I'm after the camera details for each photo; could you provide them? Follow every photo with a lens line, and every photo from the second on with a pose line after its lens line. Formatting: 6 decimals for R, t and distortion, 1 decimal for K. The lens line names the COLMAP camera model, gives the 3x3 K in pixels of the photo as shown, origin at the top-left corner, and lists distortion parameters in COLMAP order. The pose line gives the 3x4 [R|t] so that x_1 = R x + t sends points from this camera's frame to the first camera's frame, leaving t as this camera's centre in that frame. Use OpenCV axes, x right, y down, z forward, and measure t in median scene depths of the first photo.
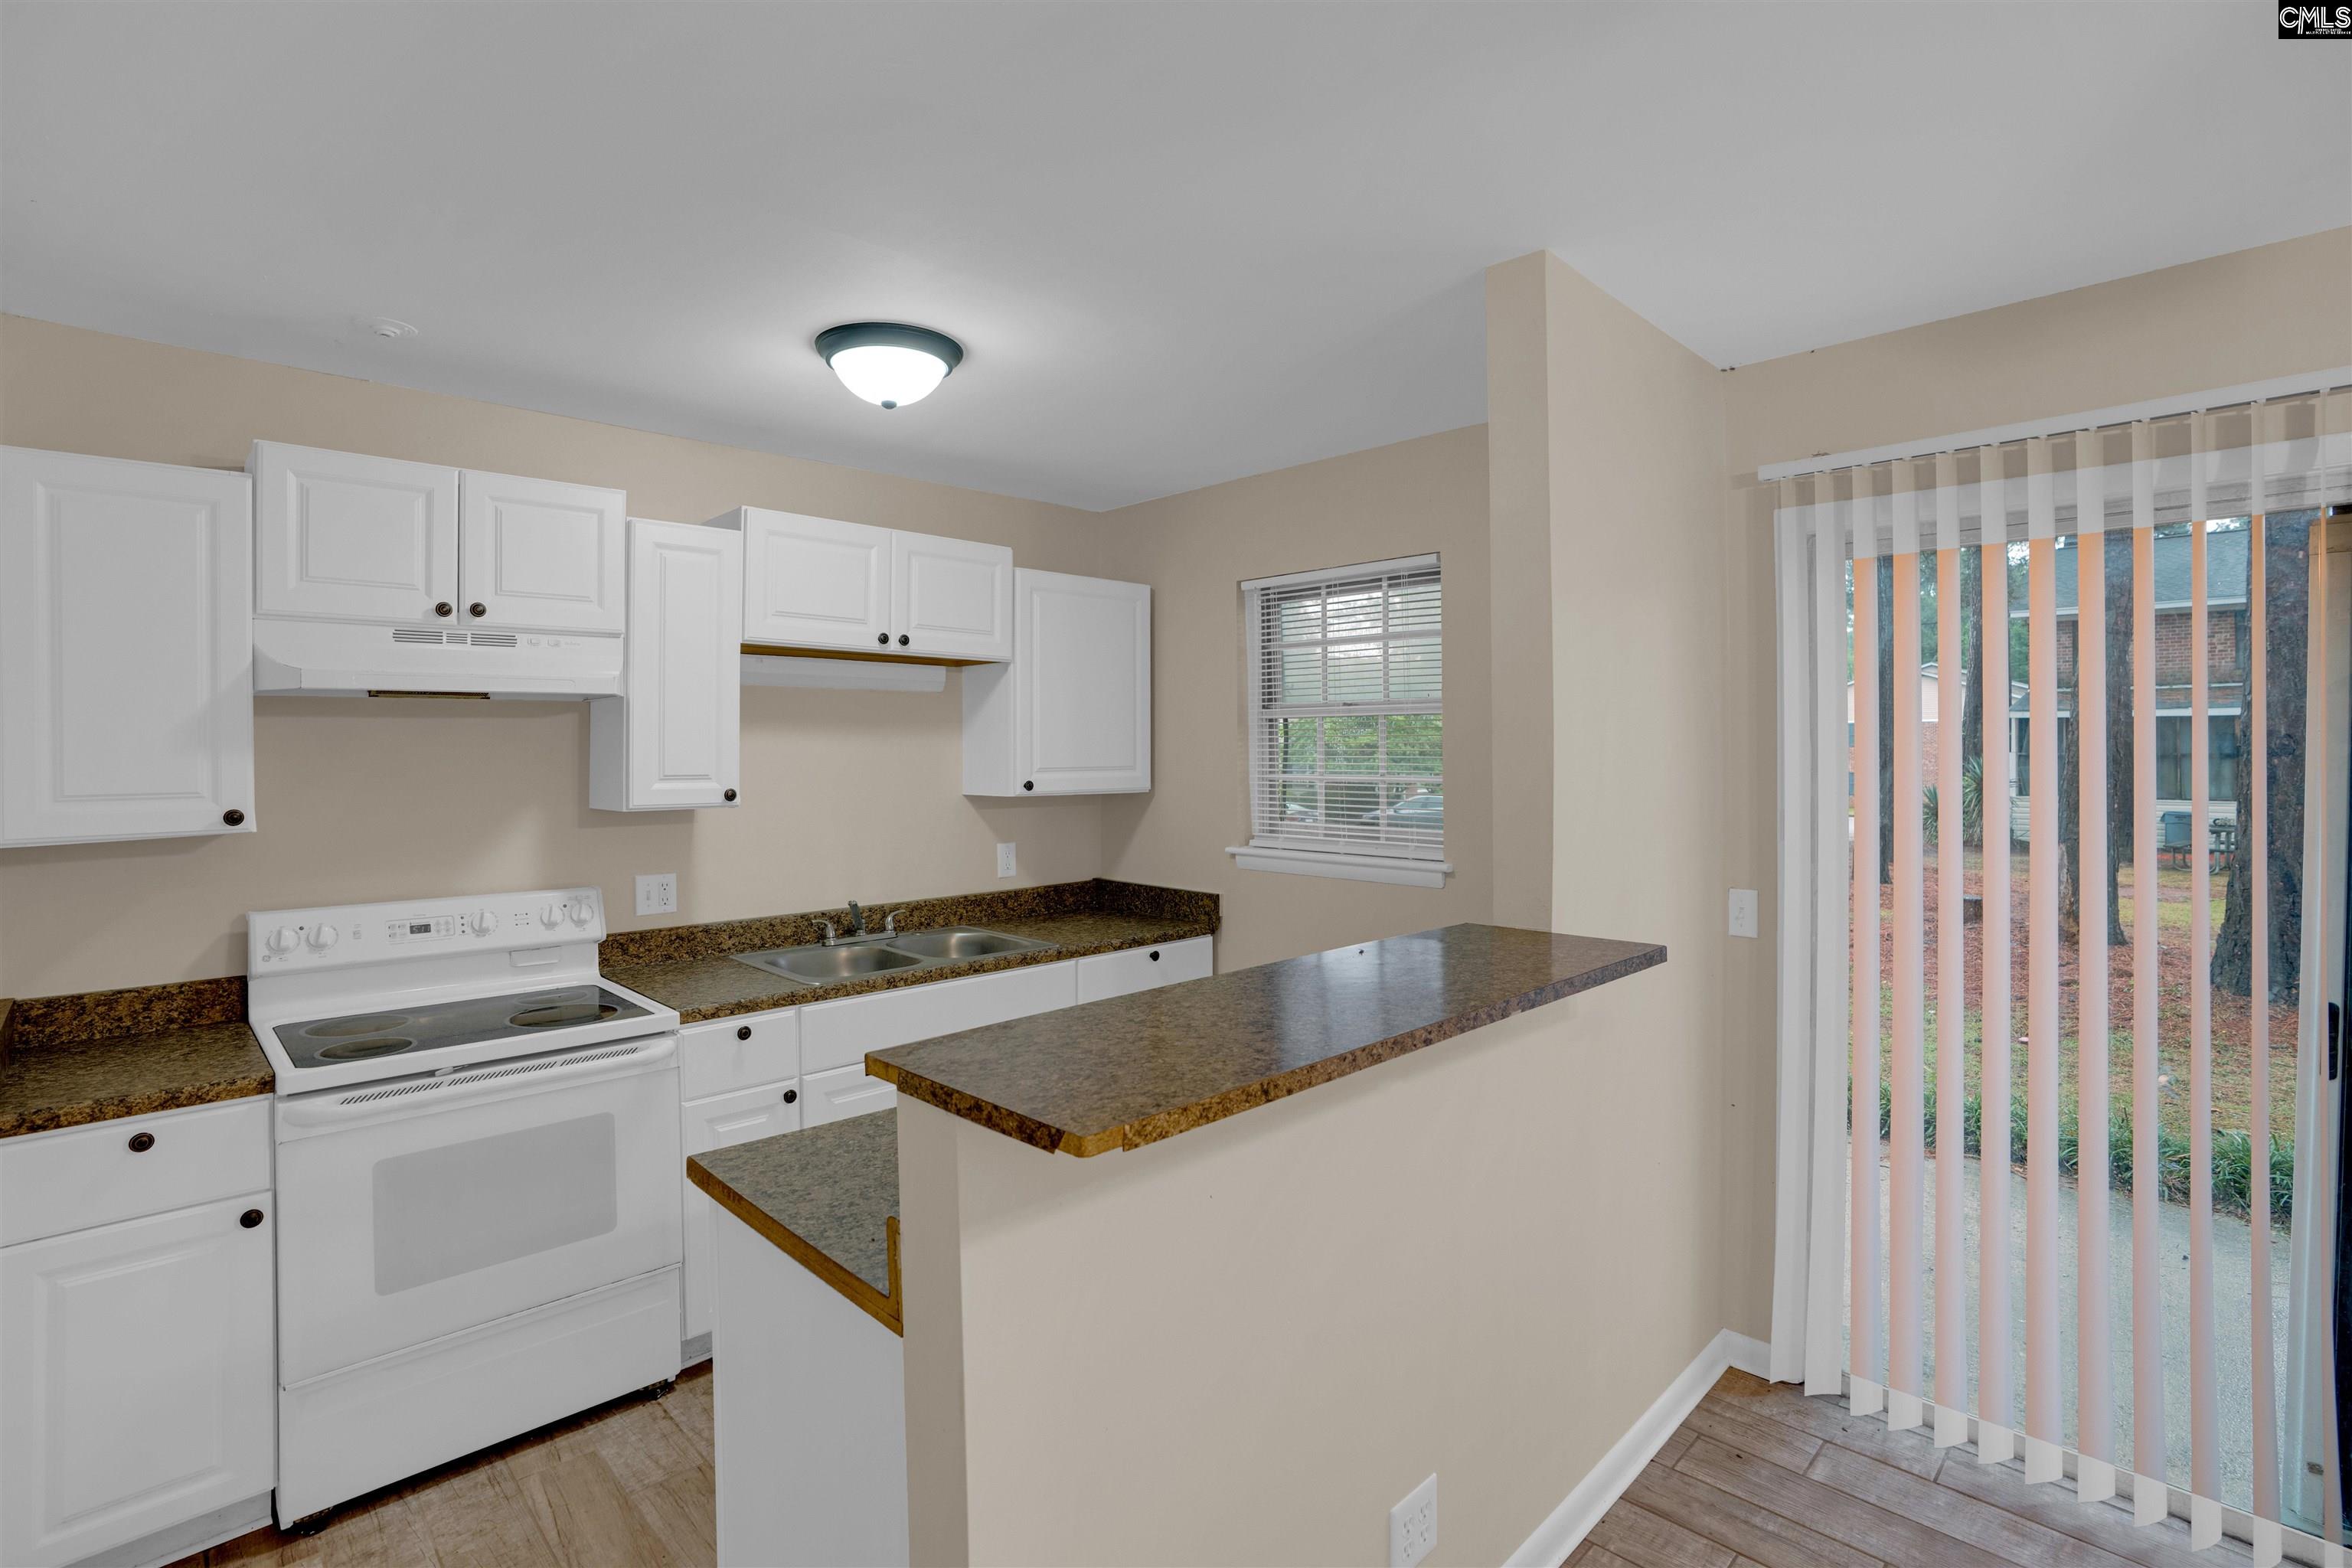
lens RADIAL K [[1103.5, 0, 1182.3], [0, 1103.5, 753.0], [0, 0, 1]] dist [-0.065896, 0.026019]
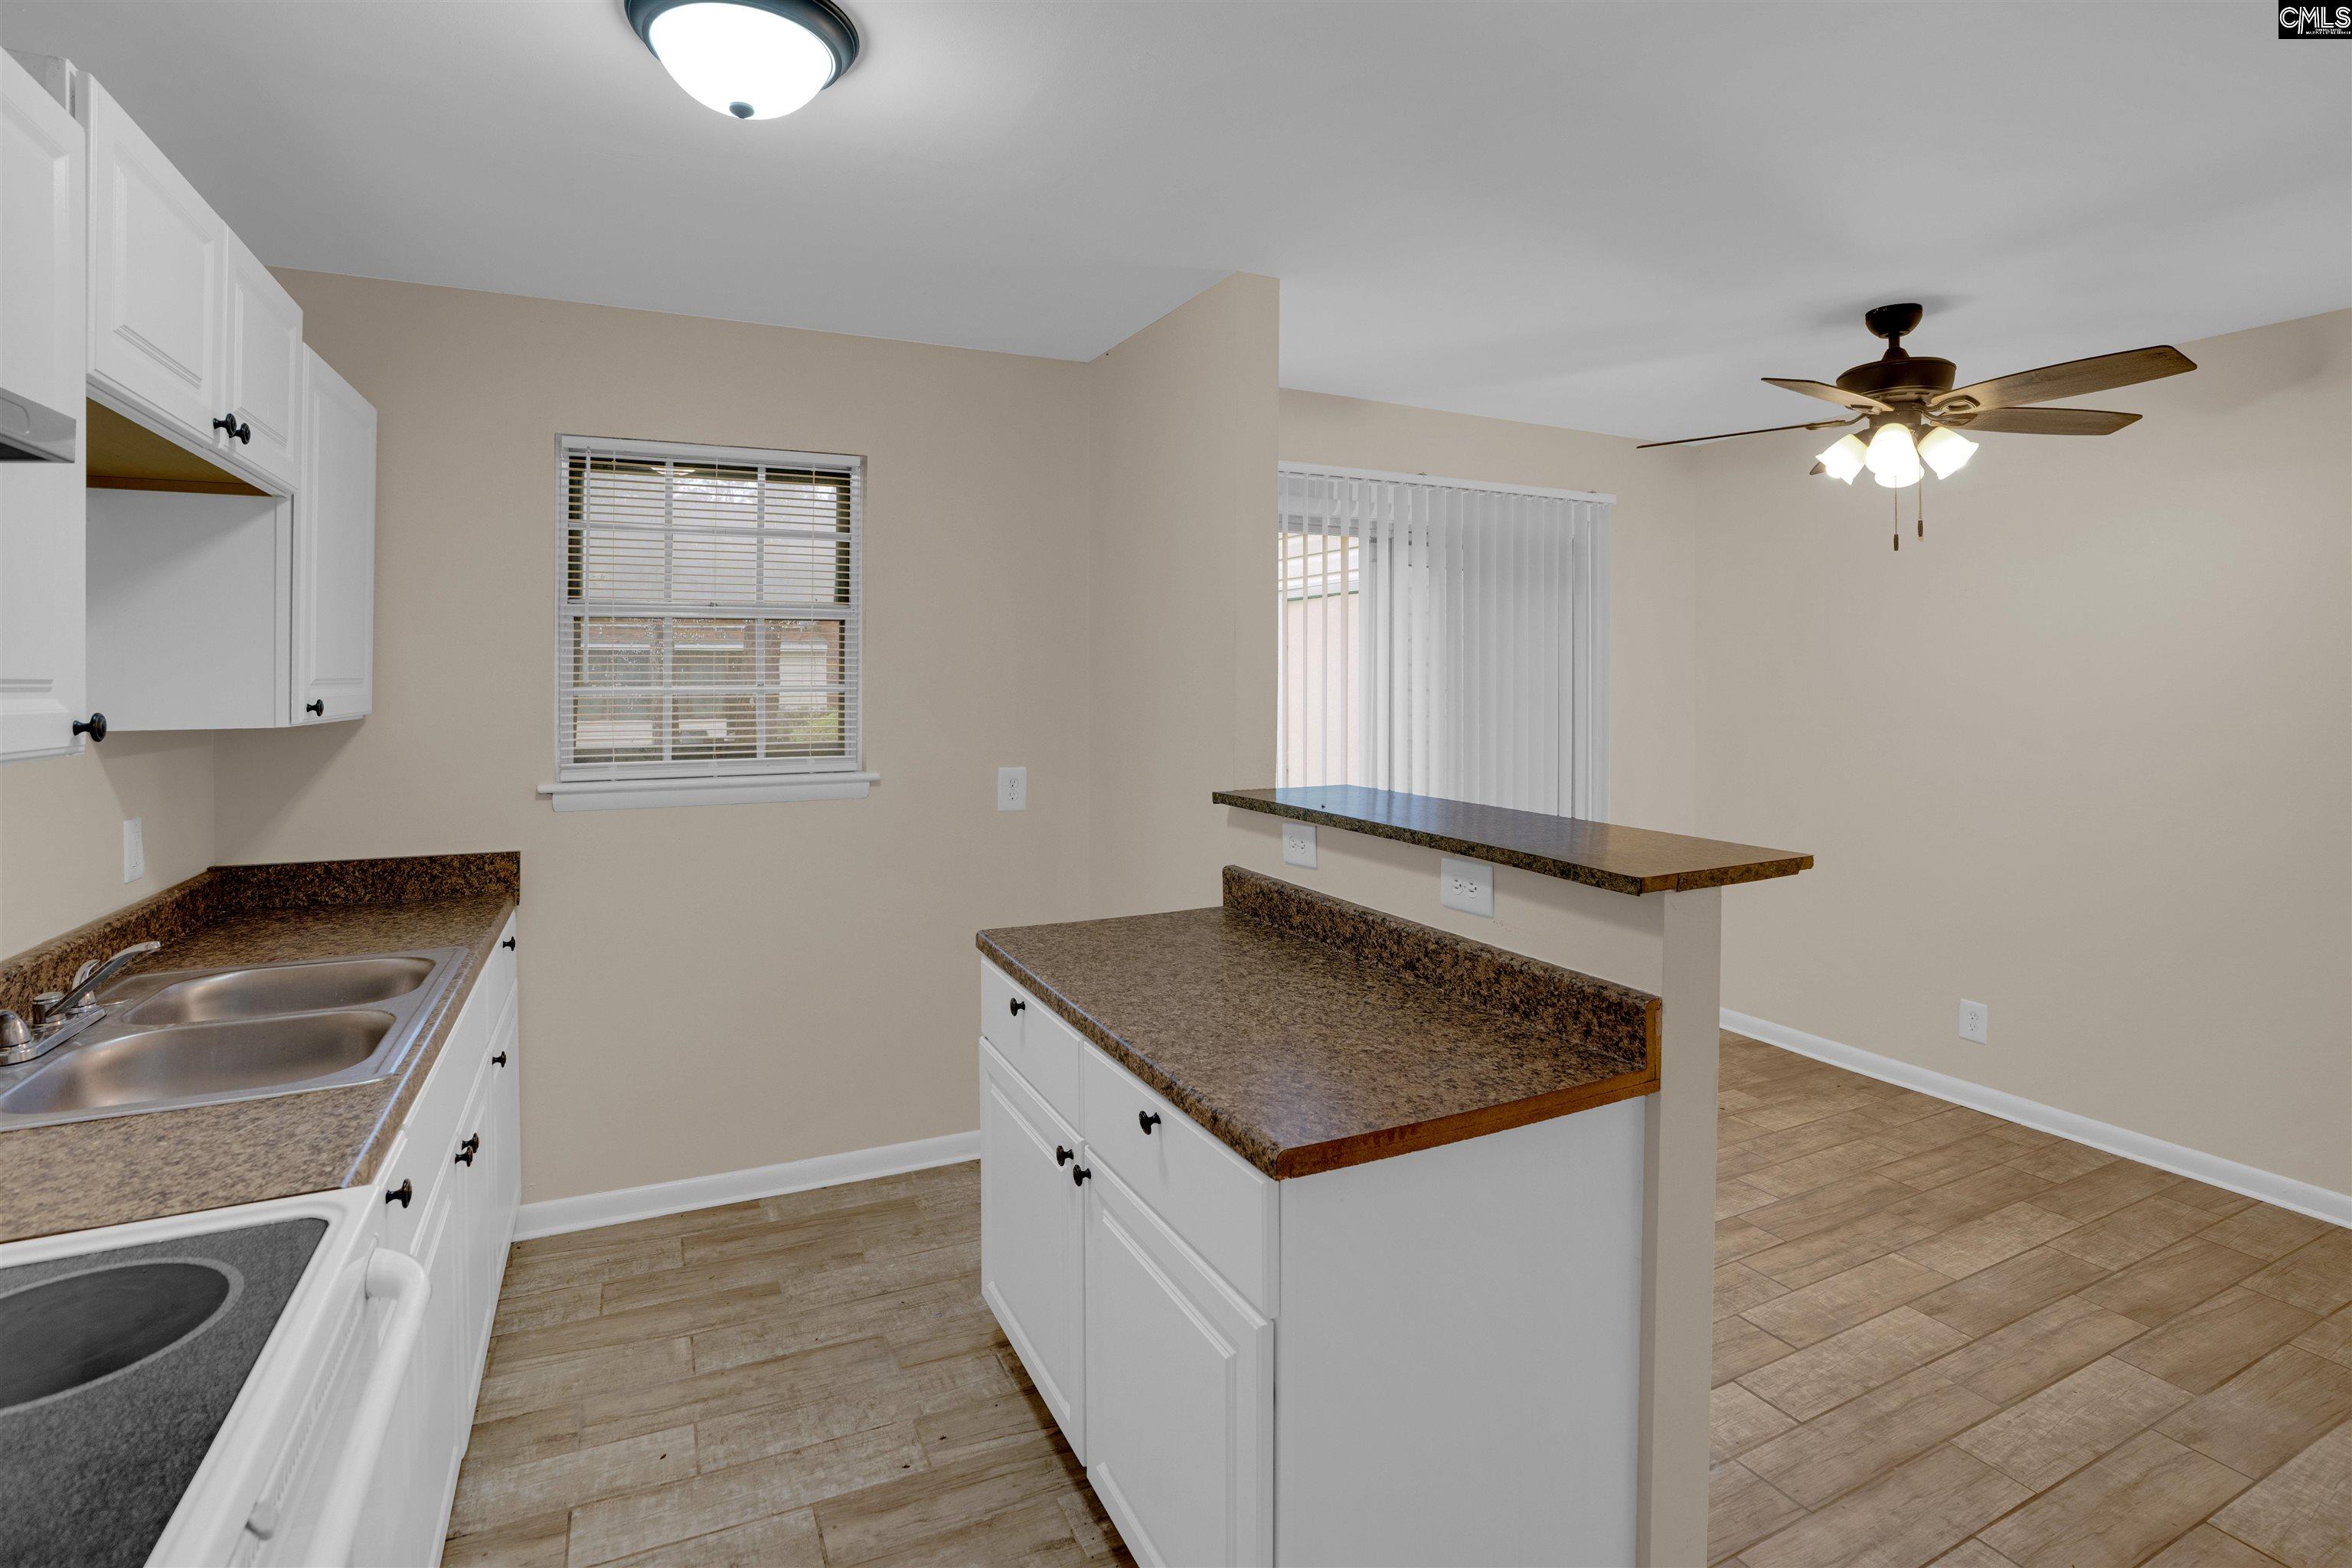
lens RADIAL K [[1120.0, 0, 1176.5], [0, 1120.0, 681.1], [0, 0, 1]] dist [-0.060189, 0.019545]
pose [[0.324468, -0.000617, 0.945897, -0.719698], [0.006160, 0.999980, -0.001461, 0.025095], [-0.945877, 0.006301, 0.324465, 0.481500]]
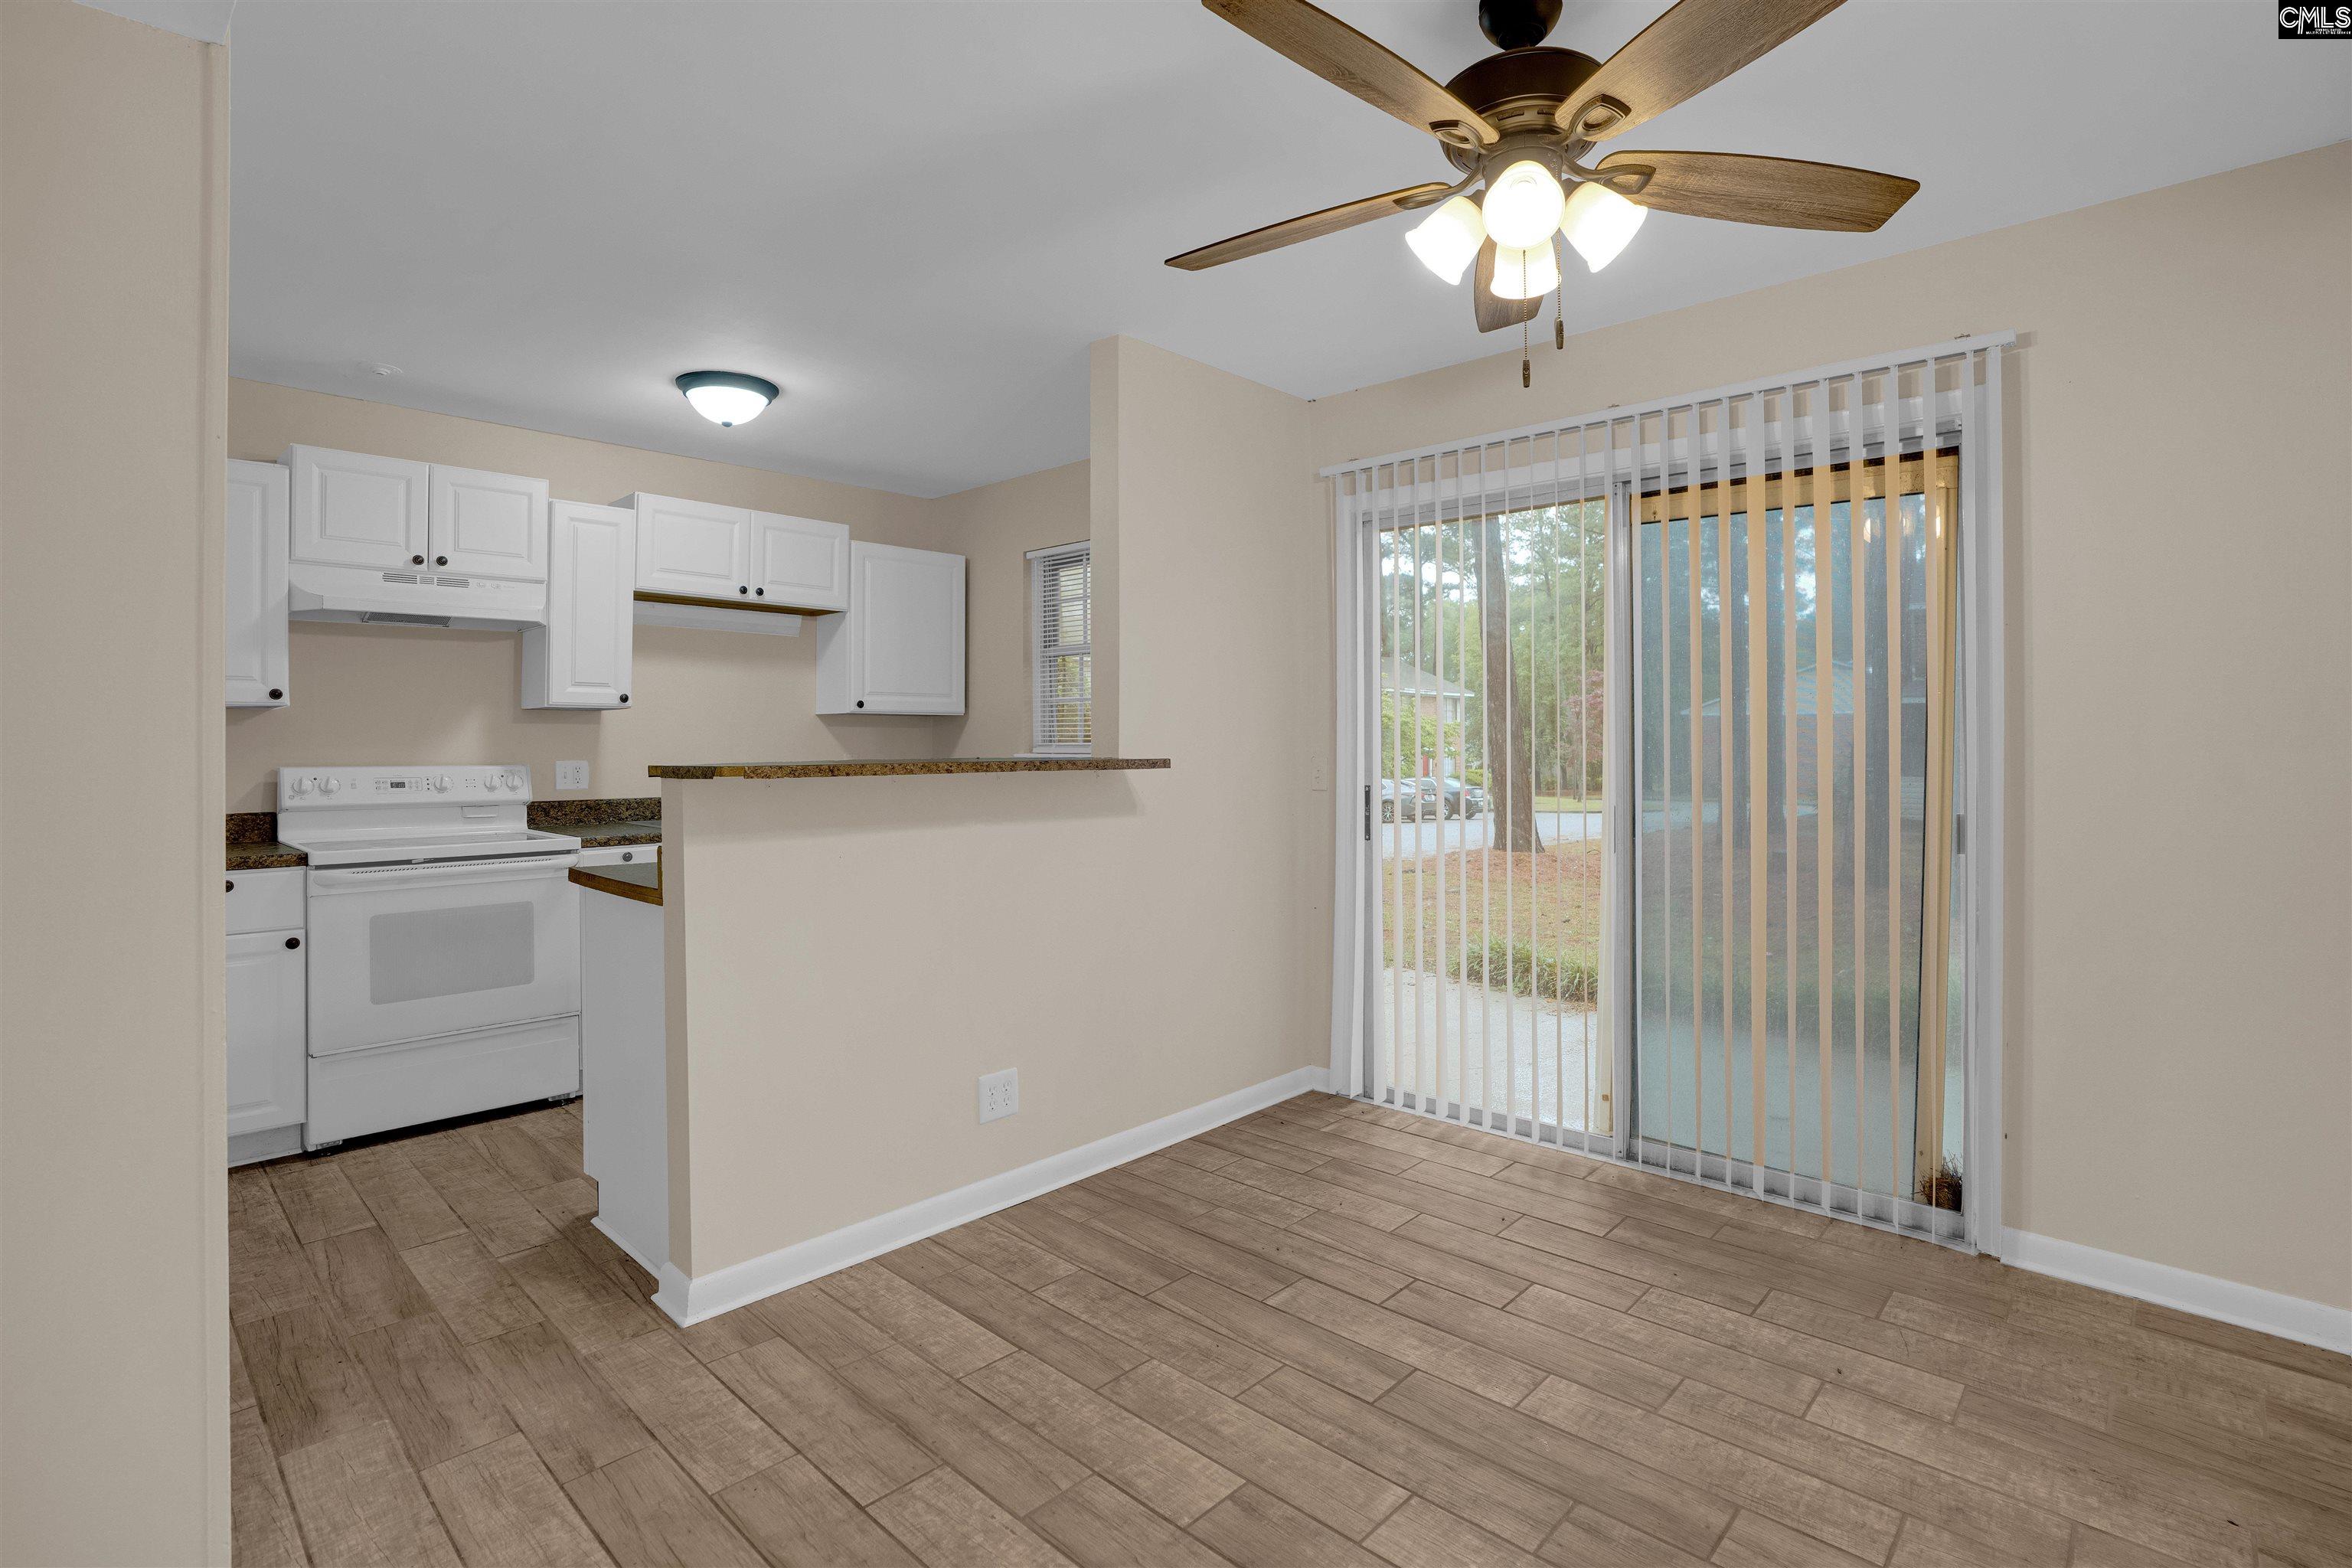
lens RADIAL K [[1110.5, 0, 1200.6], [0, 1110.5, 740.0], [0, 0, 1]] dist [-0.068029, 0.026772]
pose [[0.998930, 0.001764, 0.046209, 0.274520], [-0.001484, 0.999980, -0.006093, 0.105532], [-0.046218, 0.006018, 0.998913, -0.455731]]
